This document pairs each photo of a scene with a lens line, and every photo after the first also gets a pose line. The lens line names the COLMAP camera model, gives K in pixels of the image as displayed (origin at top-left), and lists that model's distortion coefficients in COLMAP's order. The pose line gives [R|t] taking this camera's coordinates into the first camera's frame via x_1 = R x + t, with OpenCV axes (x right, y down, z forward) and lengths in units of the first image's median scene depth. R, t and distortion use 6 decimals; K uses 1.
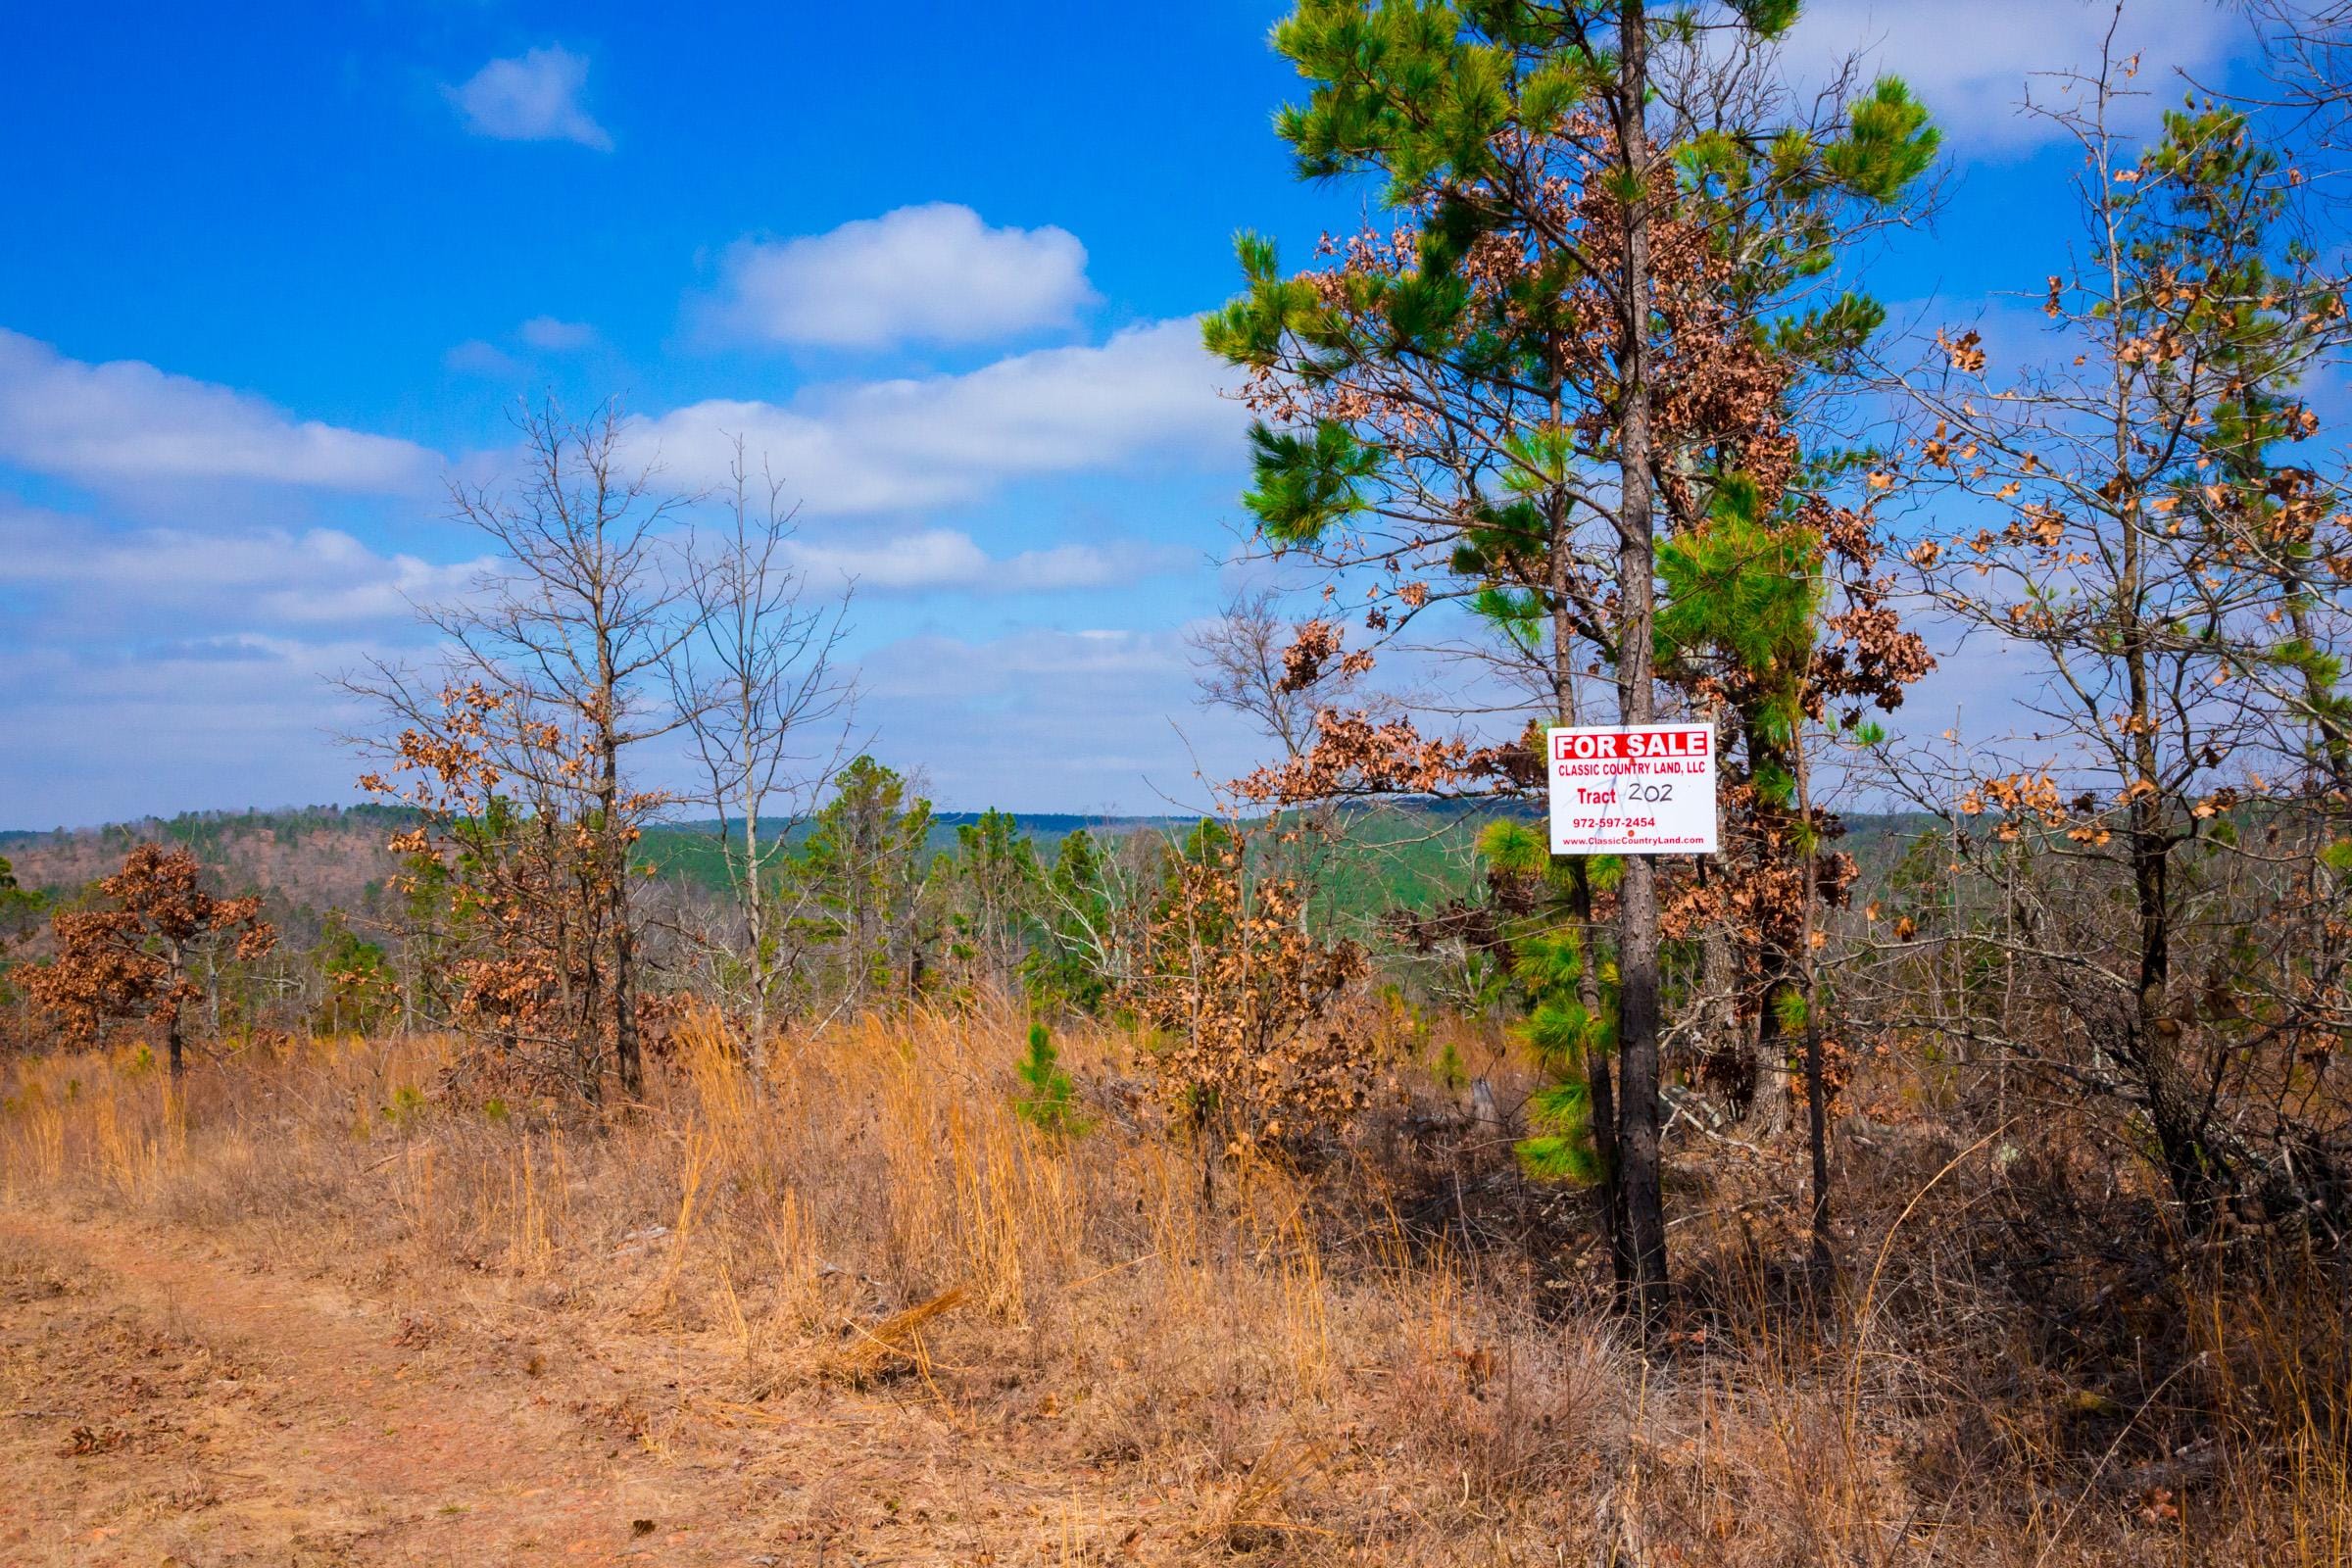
lens RADIAL K [[2536.9, 0, 1176.0], [0, 2536.9, 784.0], [0, 0, 1]] dist [0.089350, -0.010645]
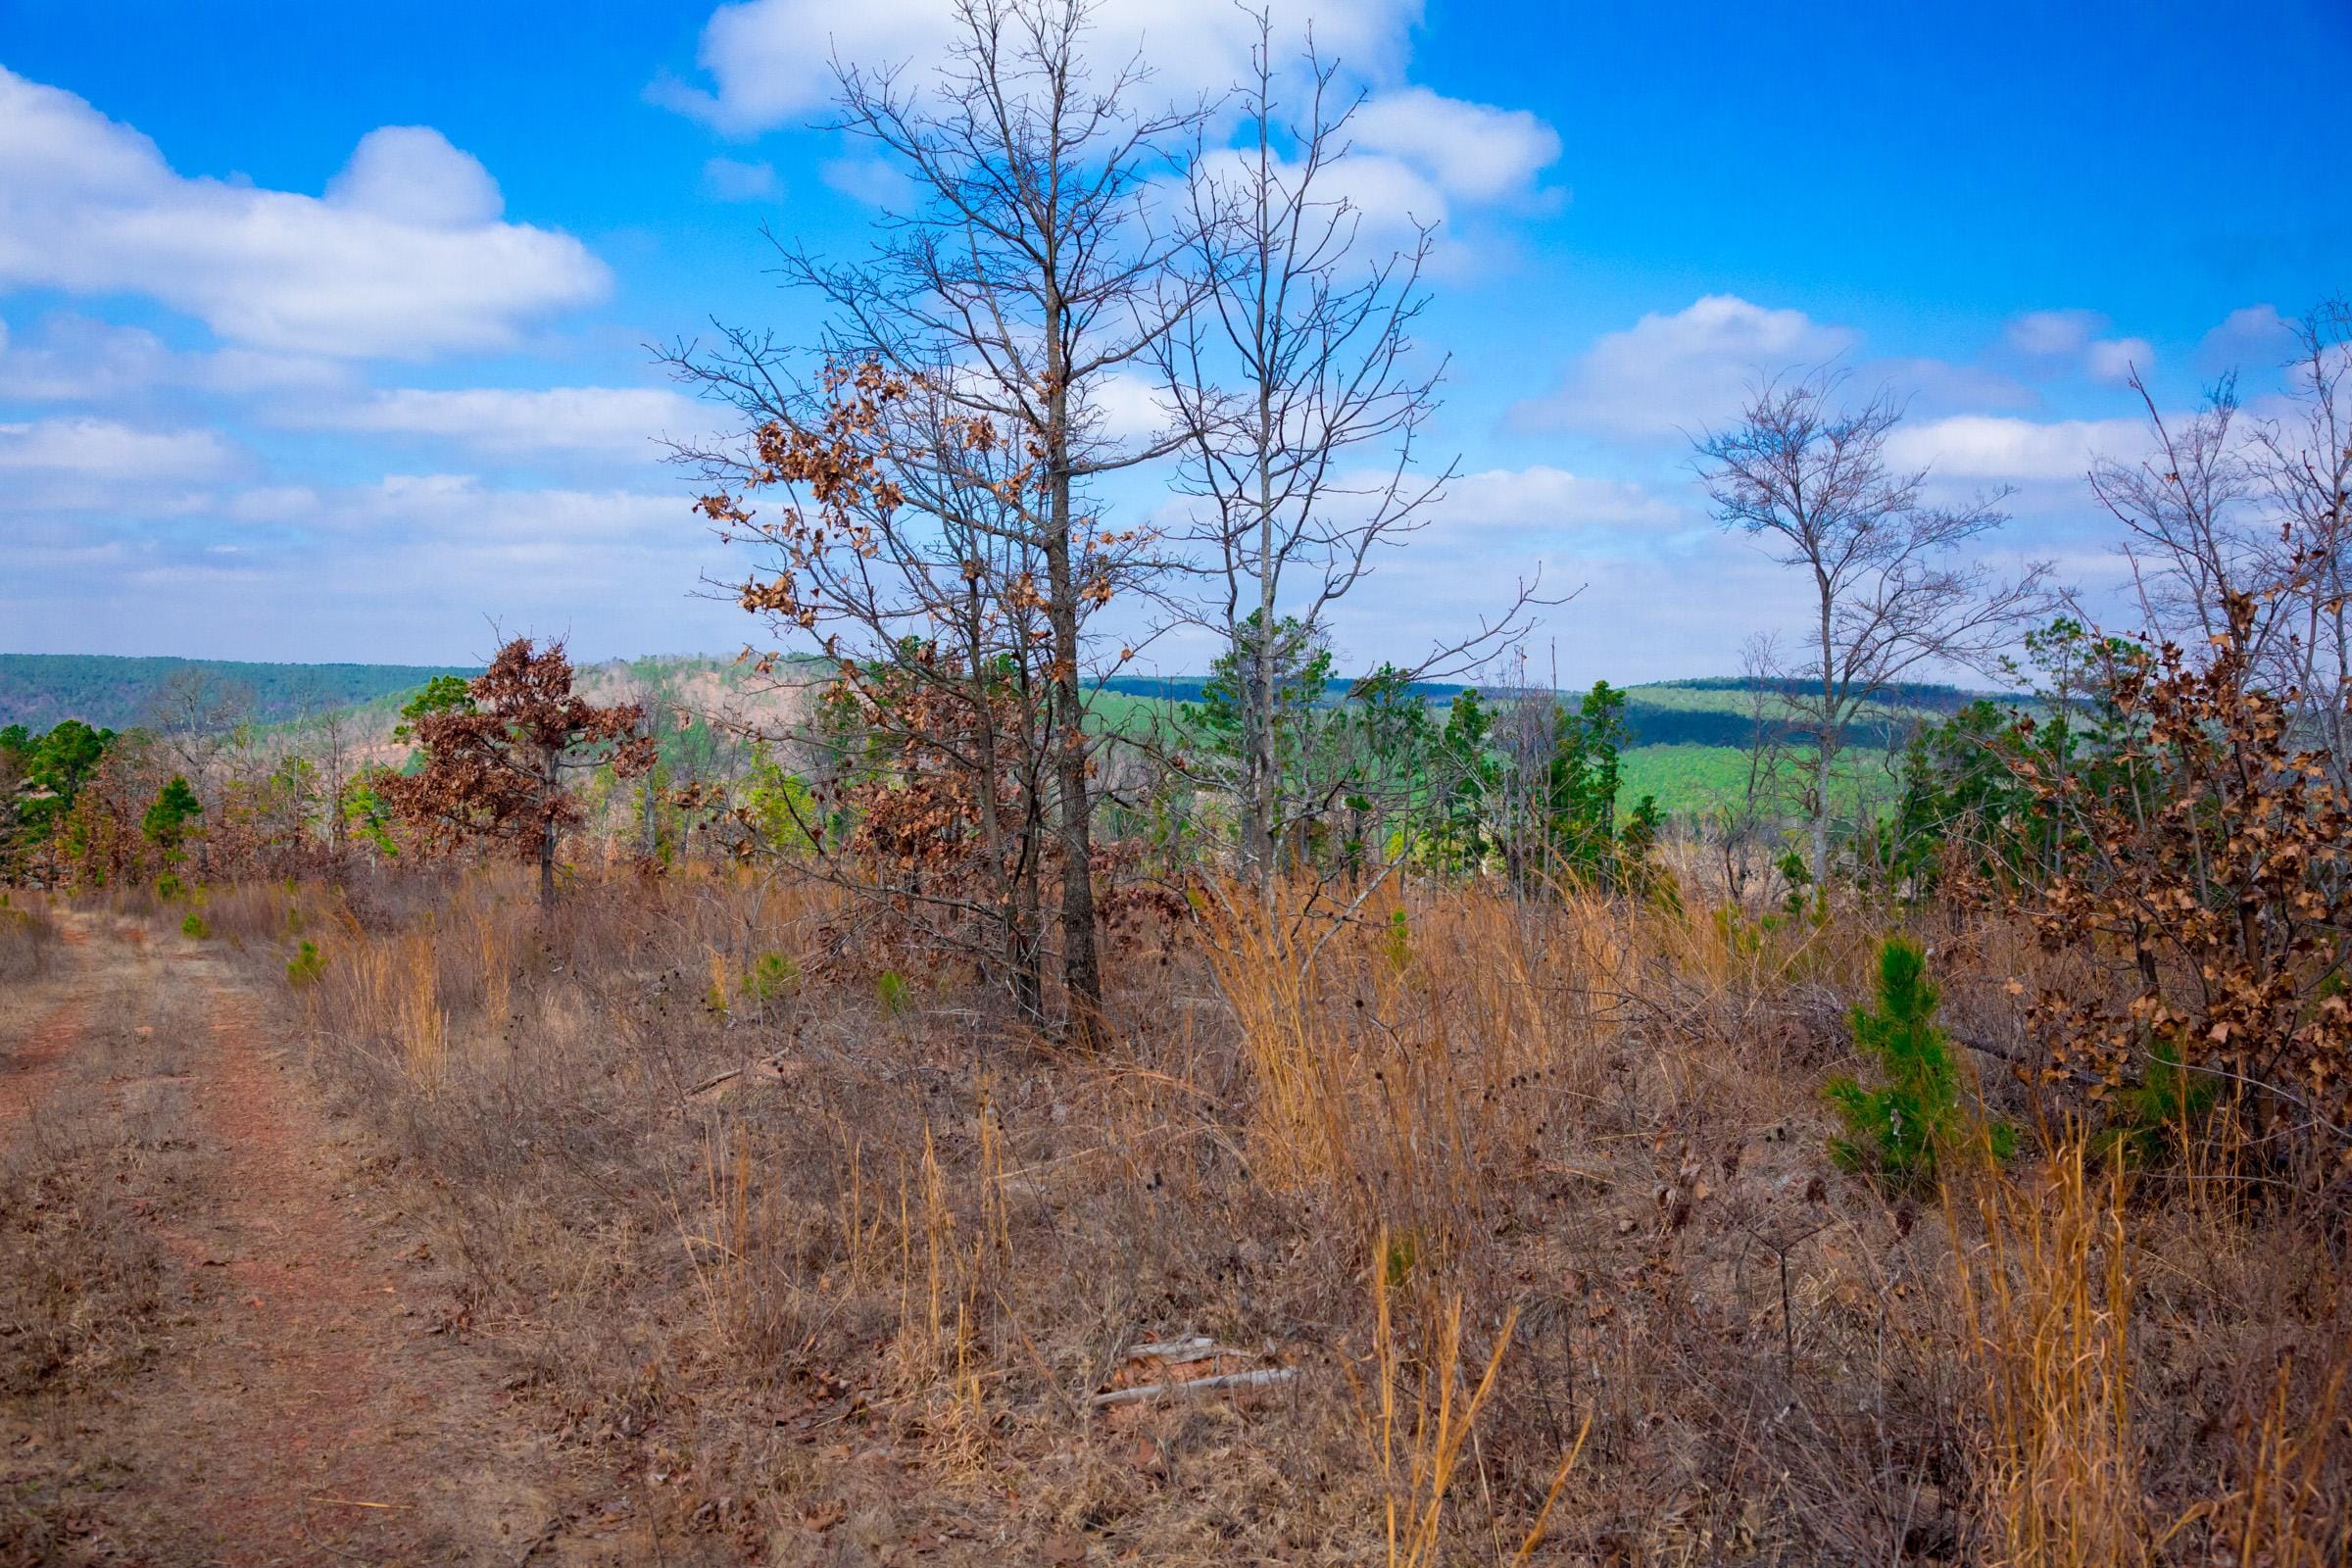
lens RADIAL K [[1710.3, 0, 1176.0], [0, 1710.3, 784.0], [0, 0, 1]] dist [0.001597, 0.000880]
pose [[0.993526, 0.037325, -0.107299, -0.133903], [-0.031962, 0.998173, 0.051277, 0.041208], [0.109017, -0.047516, 0.992904, 0.523007]]
